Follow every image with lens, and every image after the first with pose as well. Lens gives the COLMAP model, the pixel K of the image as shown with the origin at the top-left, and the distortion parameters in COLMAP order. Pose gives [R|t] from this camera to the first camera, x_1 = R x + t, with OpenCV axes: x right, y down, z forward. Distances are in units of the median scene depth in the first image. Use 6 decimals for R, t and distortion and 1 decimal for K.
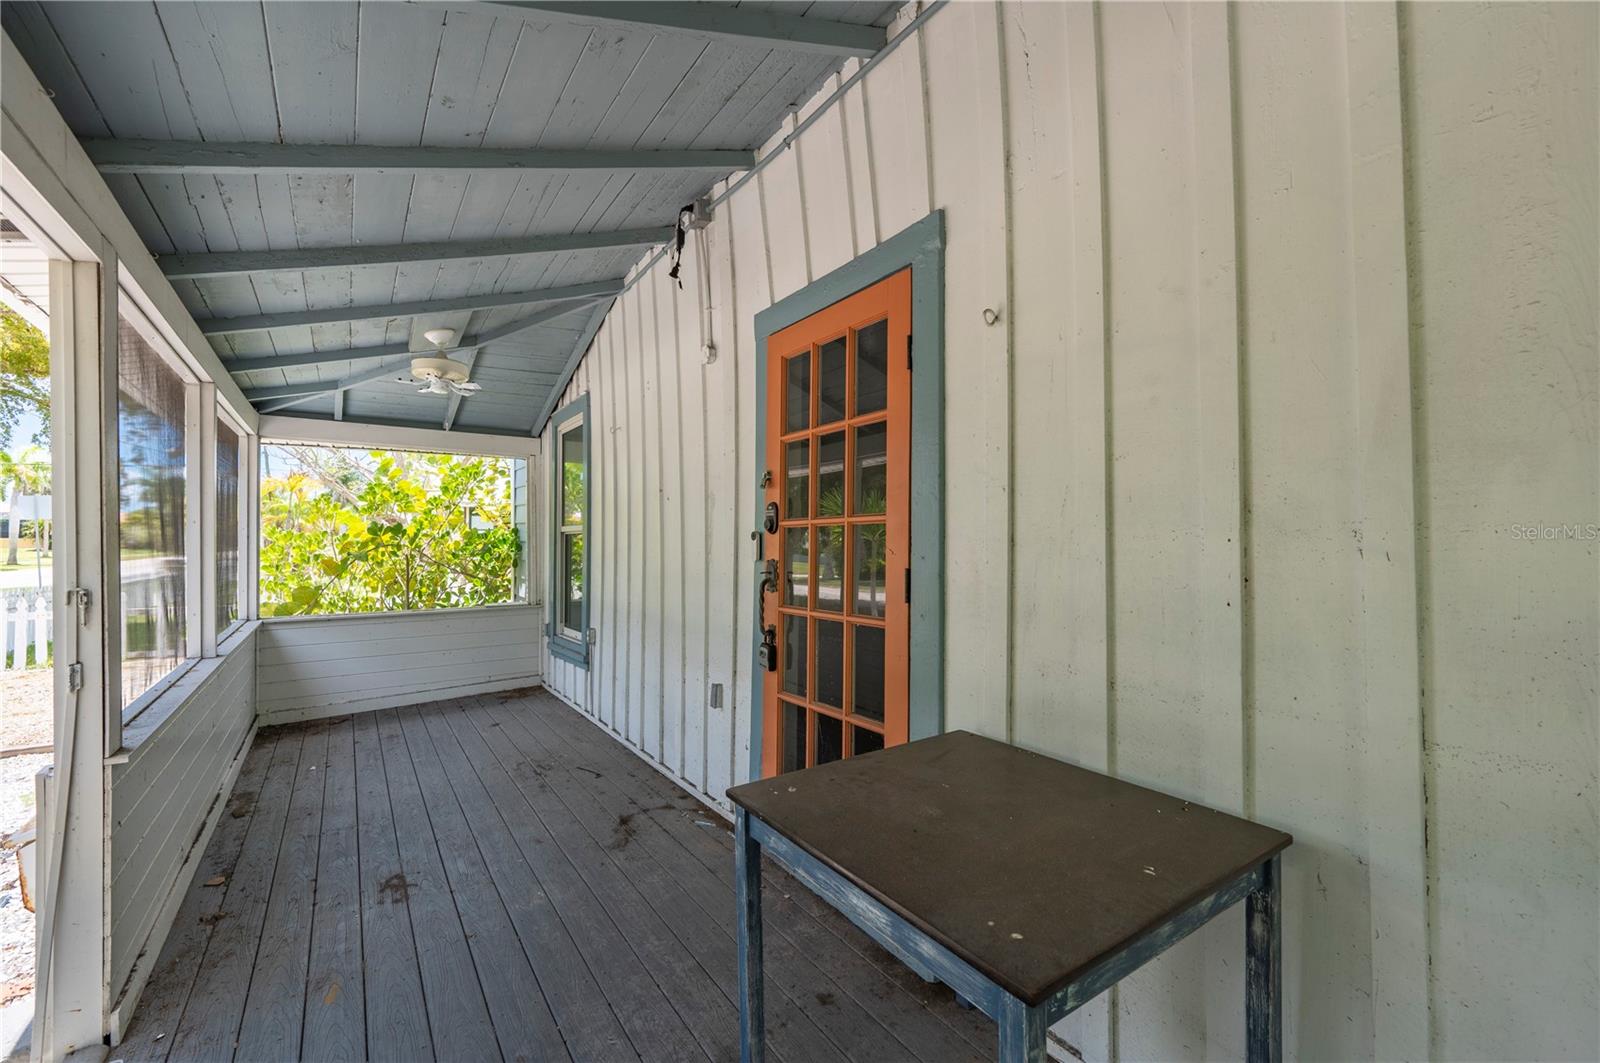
lens RADIAL K [[645.0, 0, 802.1], [0, 645.0, 534.8], [0, 0, 1]] dist [0.001948, -0.001226]
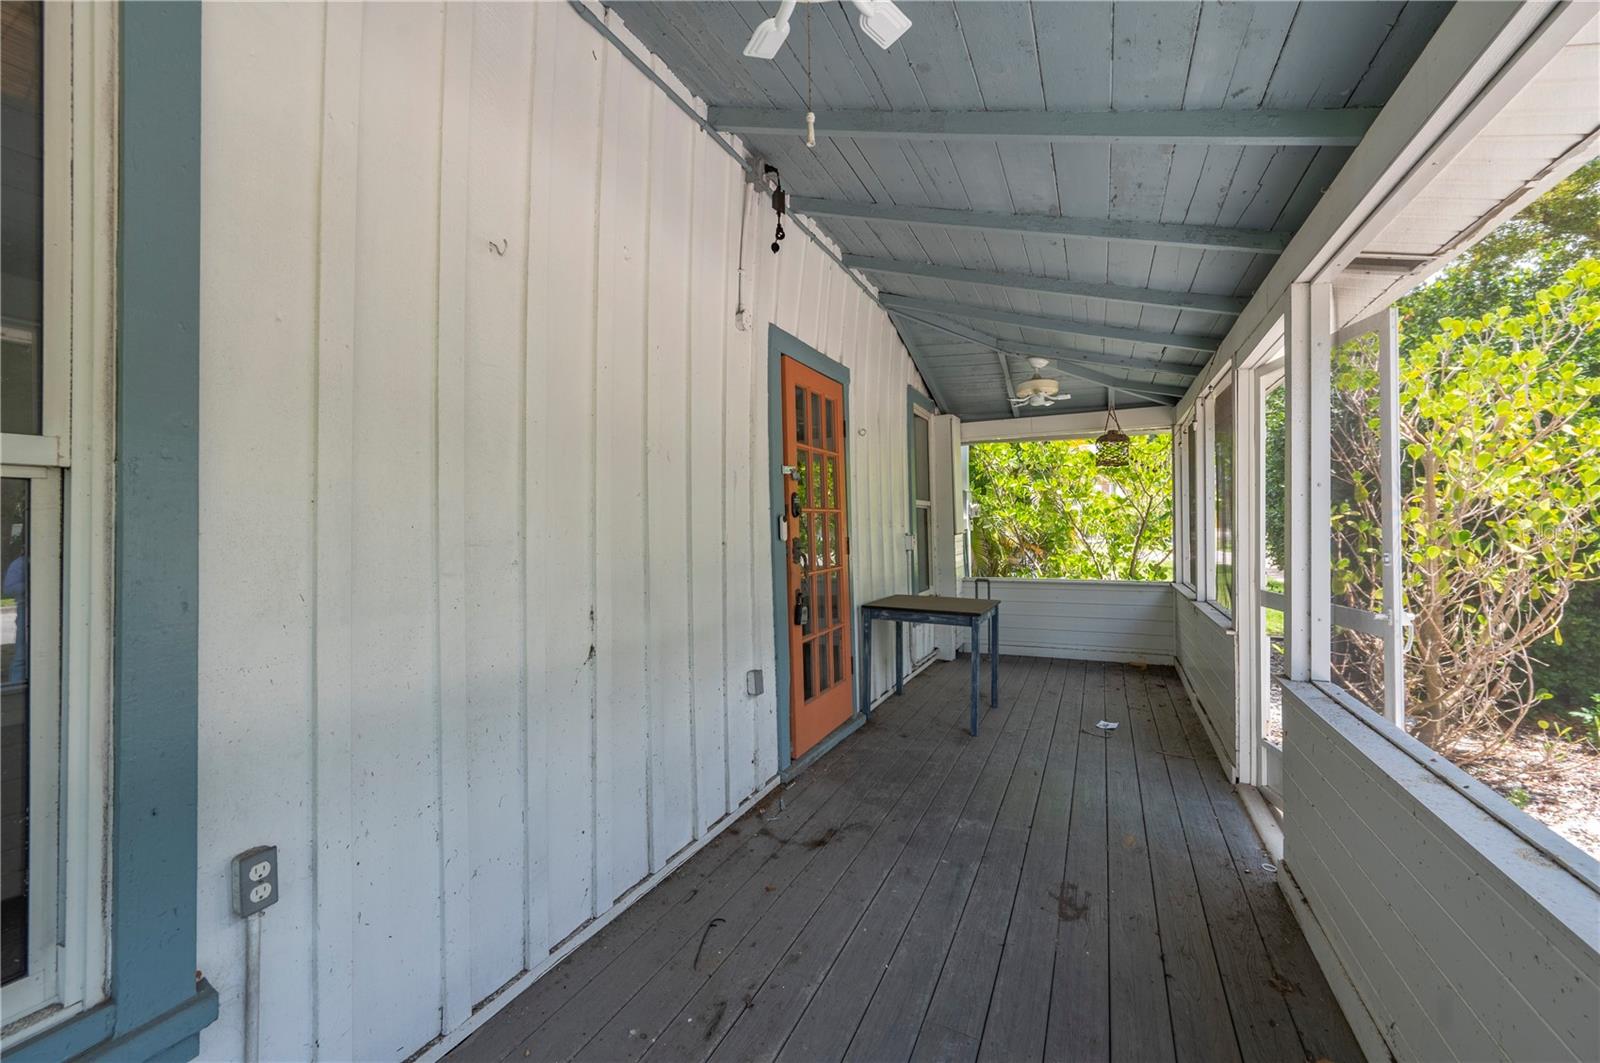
lens RADIAL K [[645.0, 0, 801.5], [0, 645.0, 524.1], [0, 0, 1]] dist [0.001948, -0.001226]
pose [[-0.493099, 0.011566, 0.869897, -1.062314], [0.004295, 0.999932, -0.010861, 0.045192], [-0.869963, -0.001619, -0.493115, 1.529644]]
